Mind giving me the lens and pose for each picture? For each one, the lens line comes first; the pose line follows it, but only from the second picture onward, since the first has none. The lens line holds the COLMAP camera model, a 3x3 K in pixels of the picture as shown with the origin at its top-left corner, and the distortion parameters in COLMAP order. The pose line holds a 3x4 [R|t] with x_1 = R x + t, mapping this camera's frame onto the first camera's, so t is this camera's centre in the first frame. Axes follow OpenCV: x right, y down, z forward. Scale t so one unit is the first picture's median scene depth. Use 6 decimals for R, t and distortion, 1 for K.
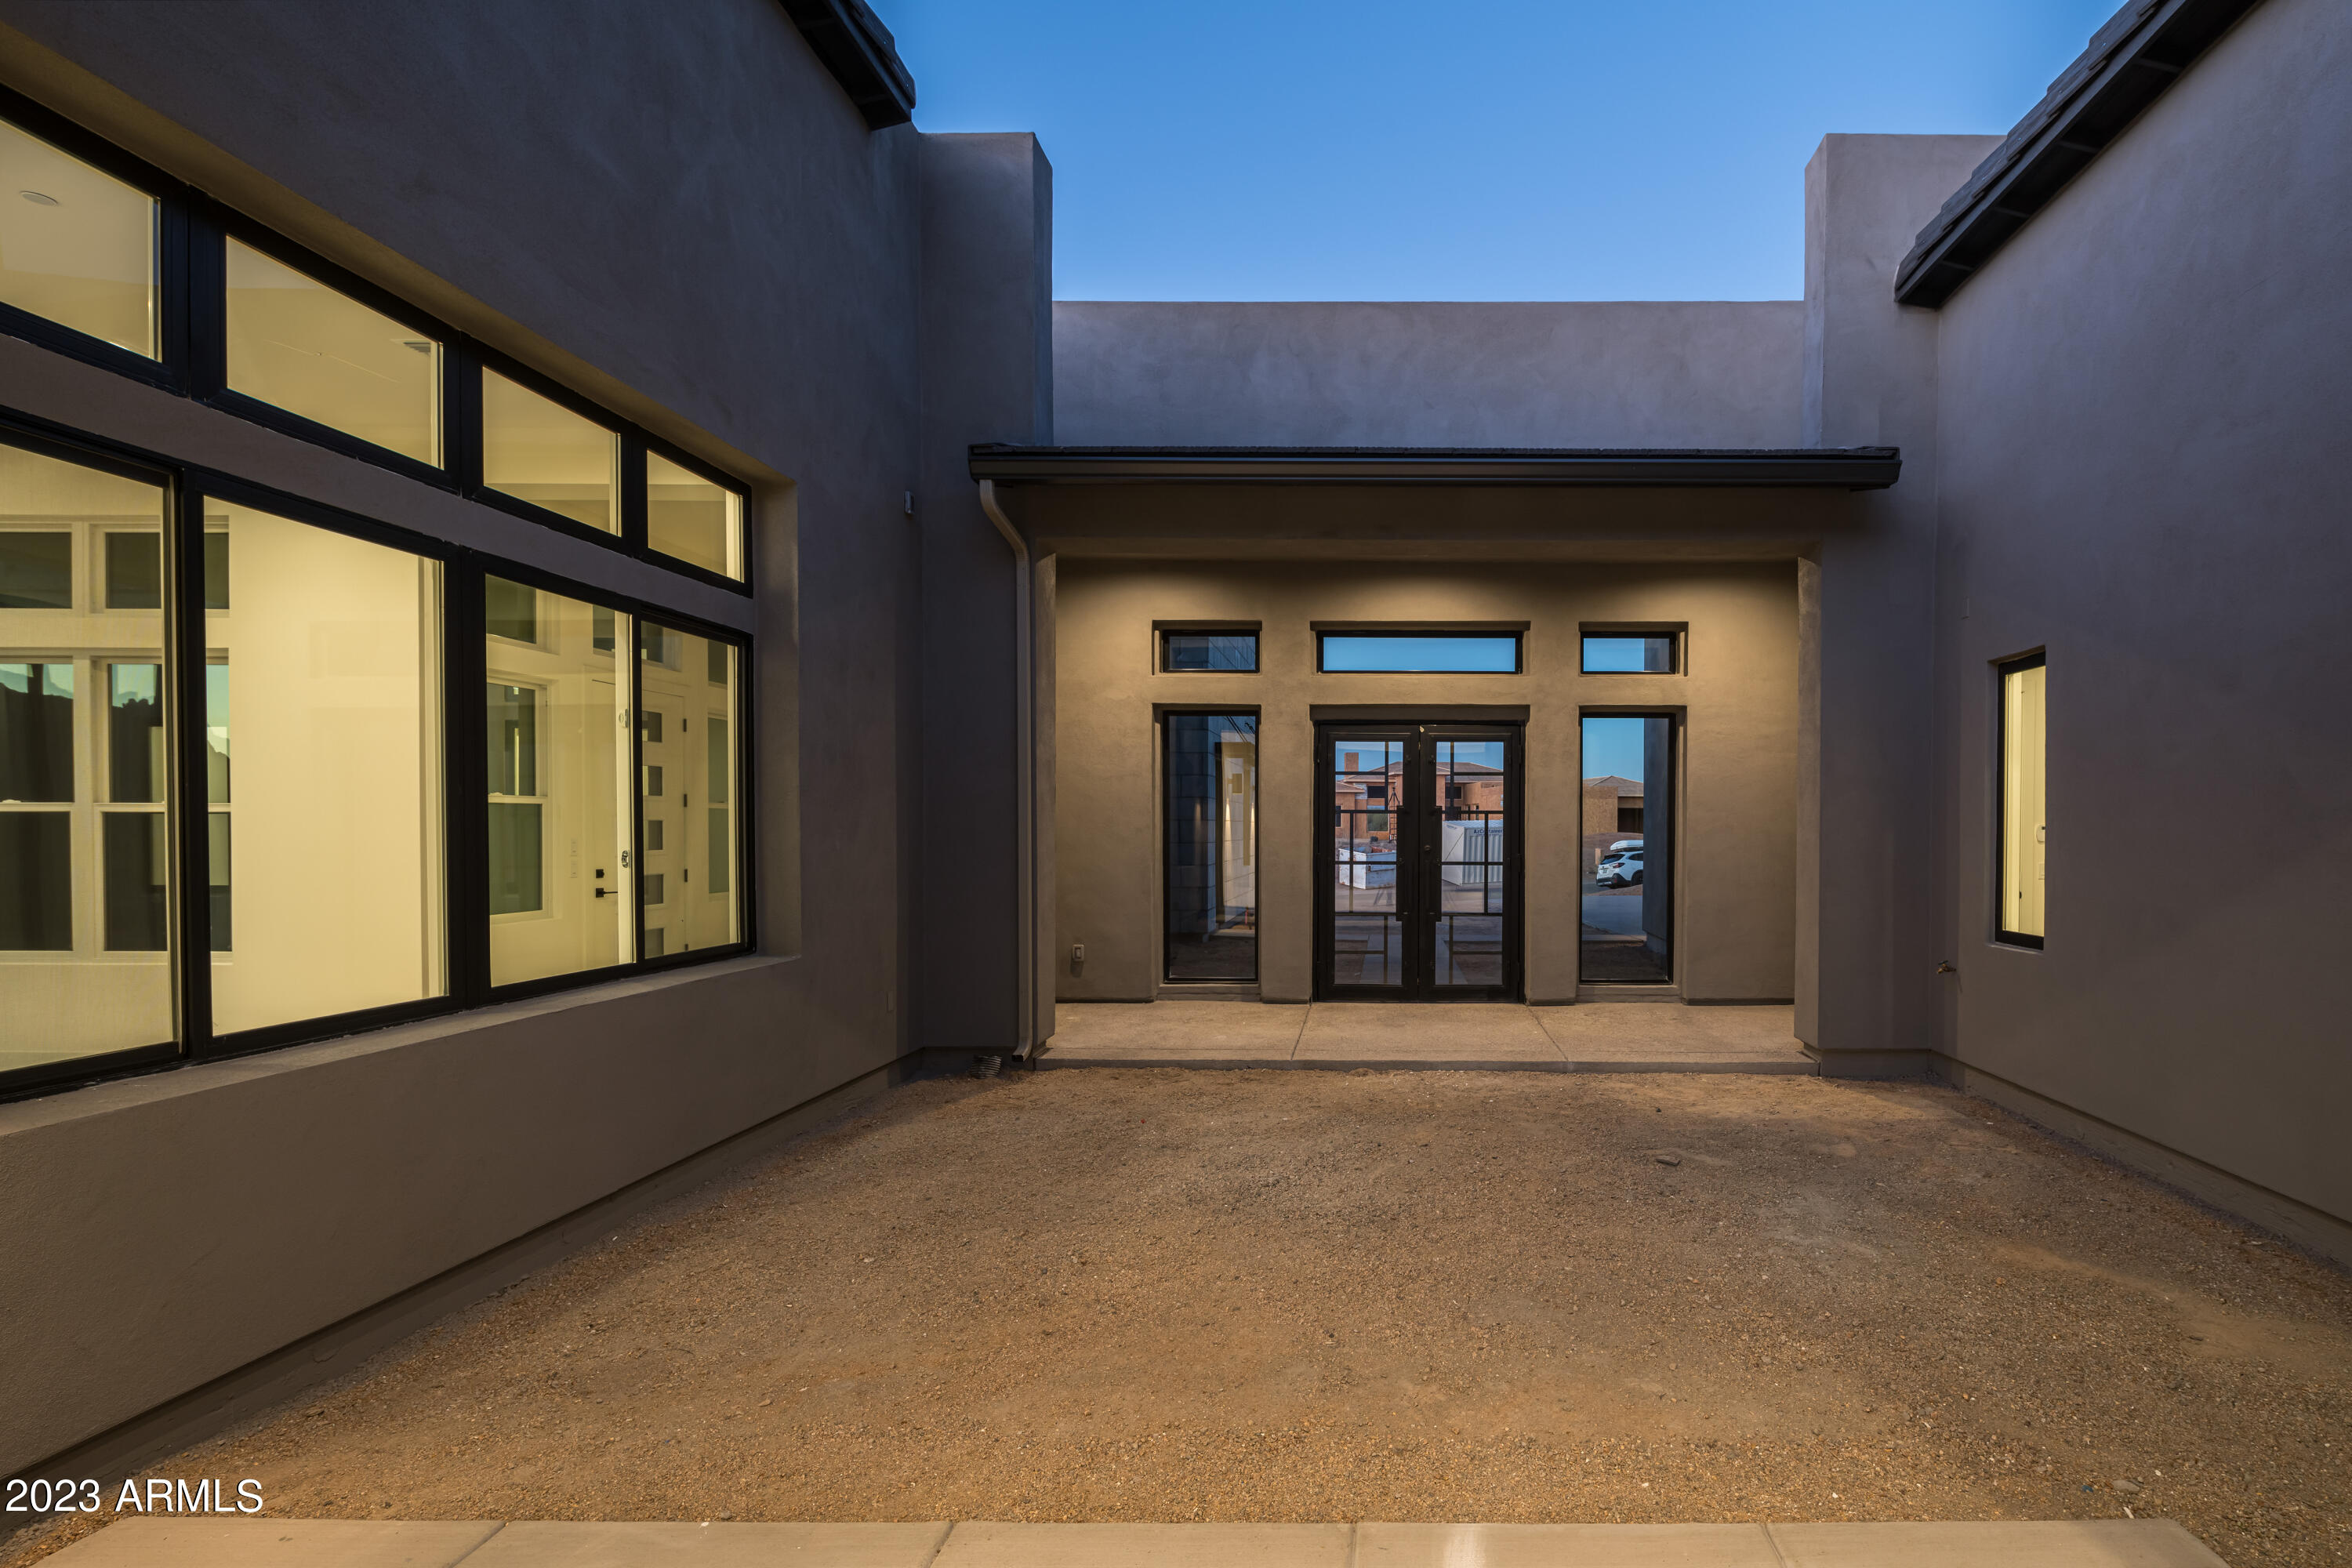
lens RADIAL K [[1135.6, 0, 1401.3], [0, 1135.6, 845.9], [0, 0, 1]] dist [0.000501, -0.000744]
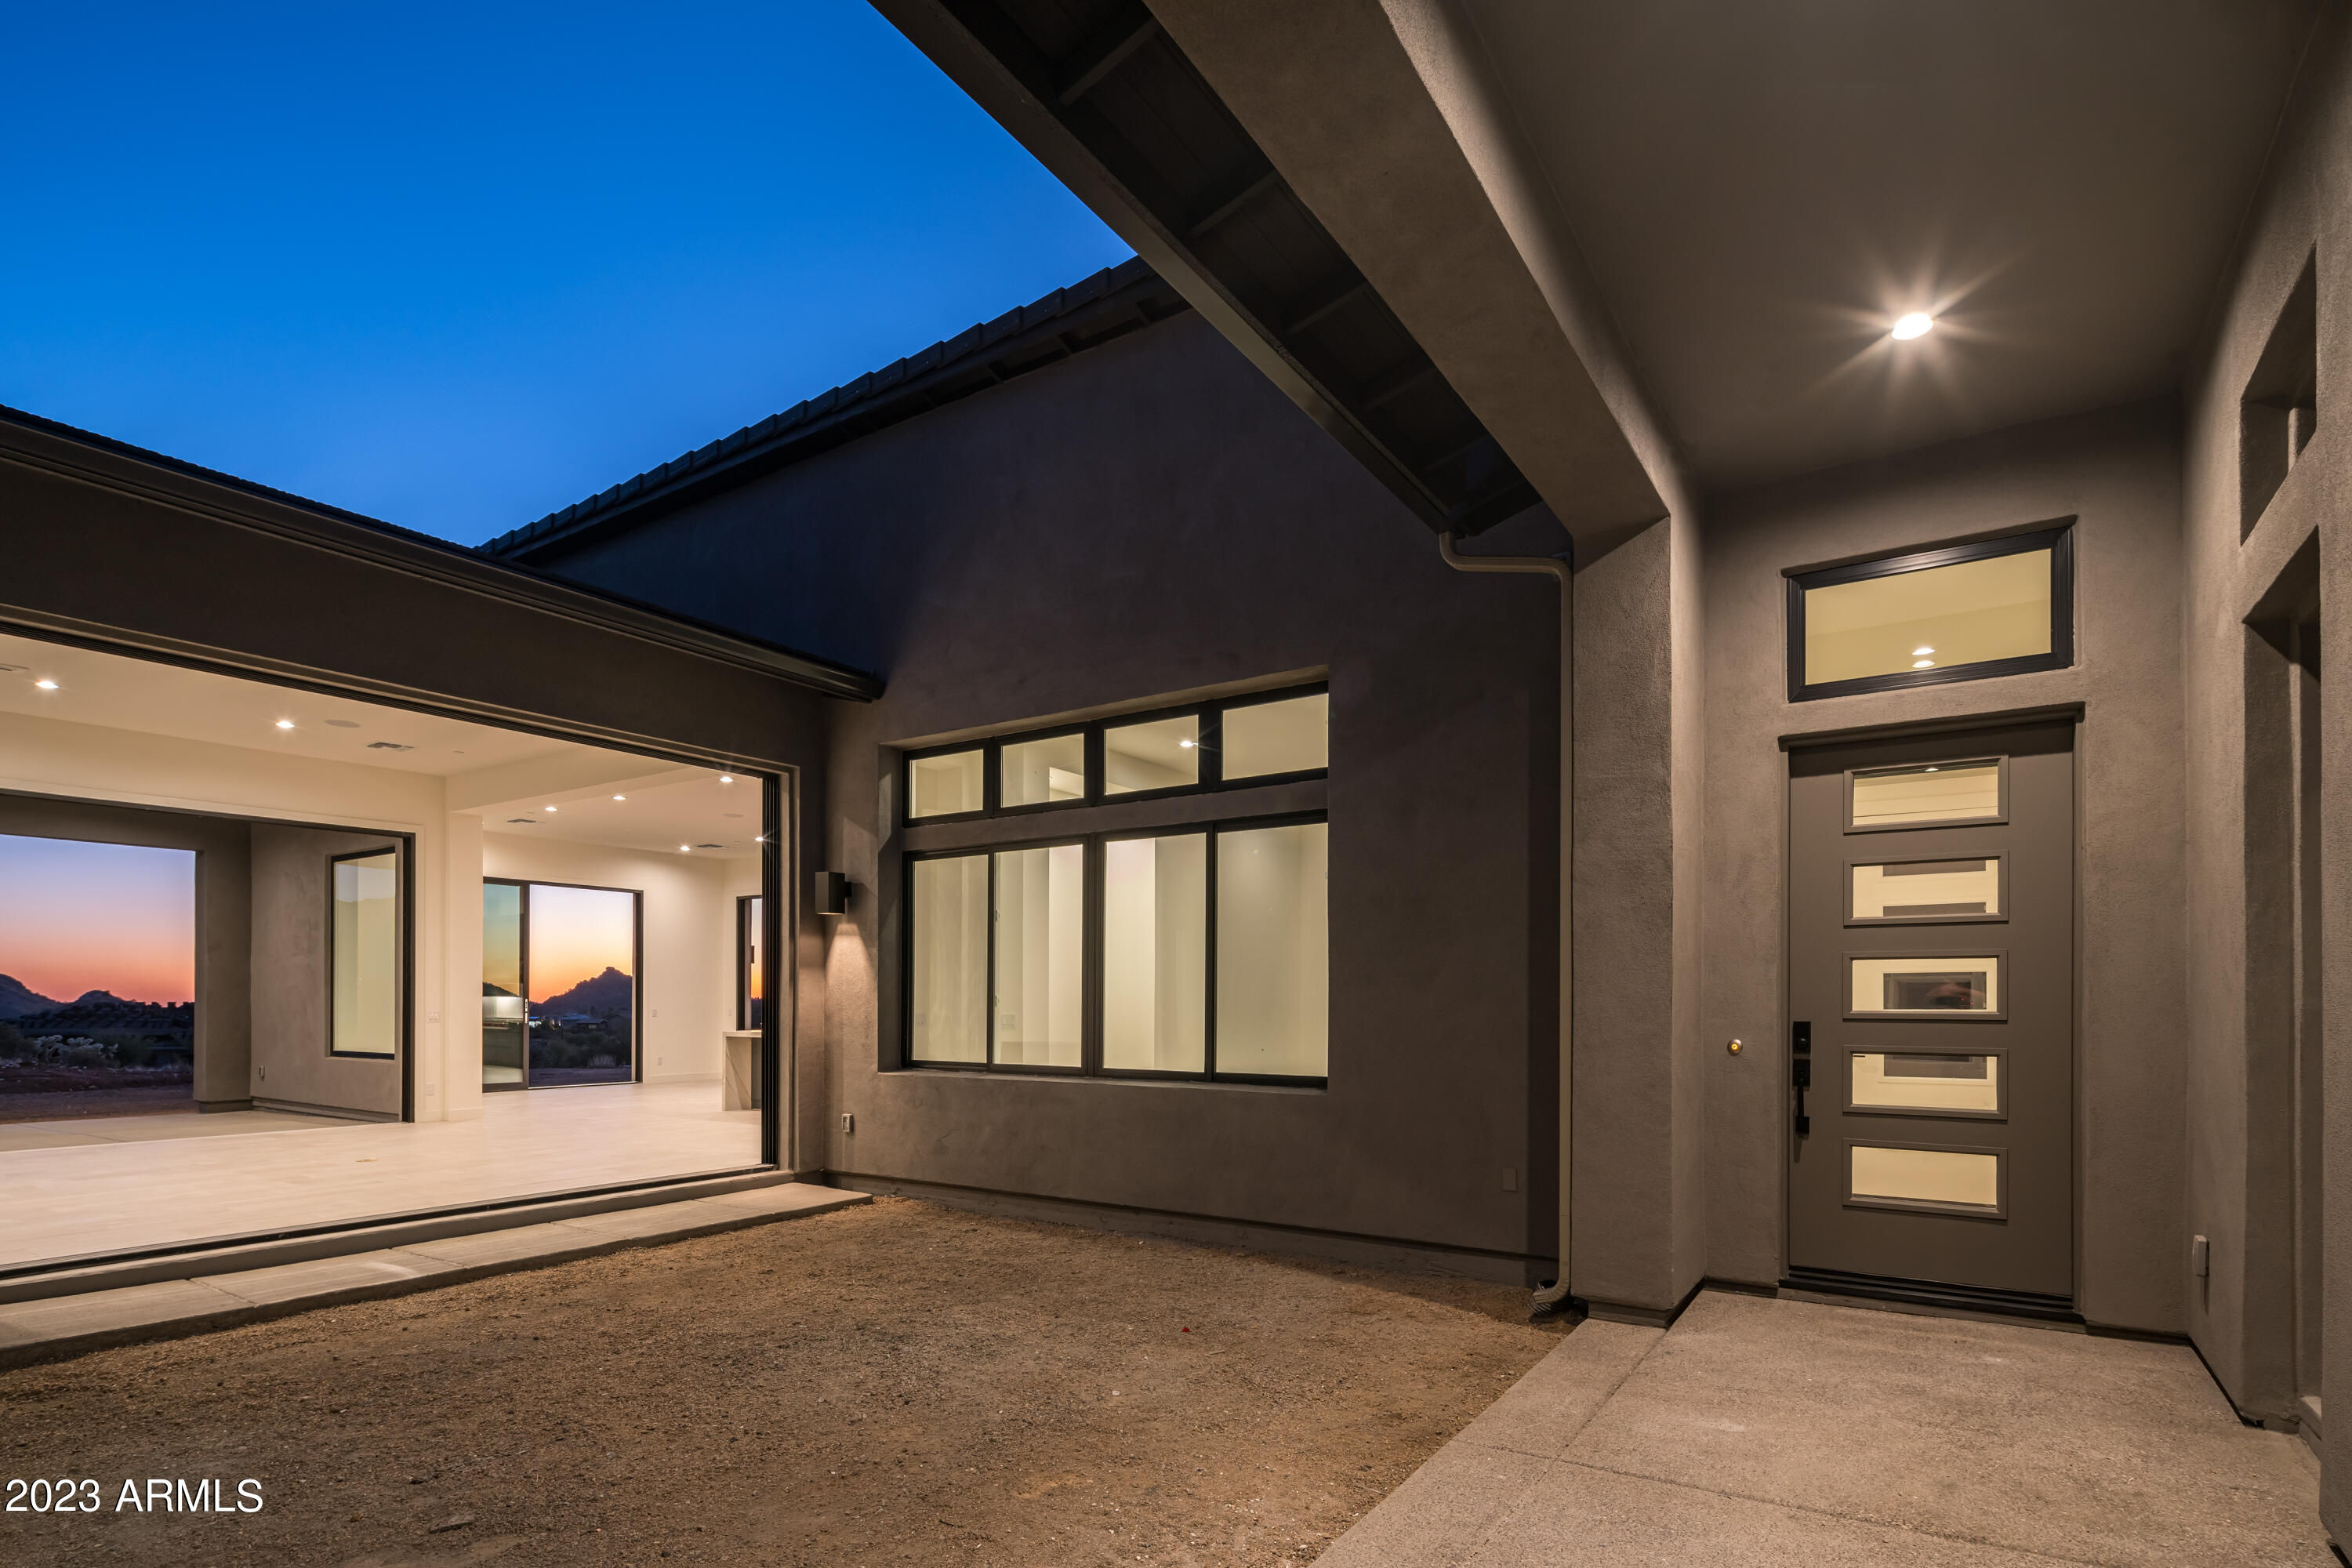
lens RADIAL K [[1142.7, 0, 1146.5], [0, 1142.7, 995.6], [0, 0, 1]] dist [0.000386, 0.000222]
pose [[-0.568997, -0.009838, -0.822281, 0.300651], [-0.016452, 0.999864, -0.000579, 0.003830], [0.822175, 0.013199, -0.569082, 0.950141]]
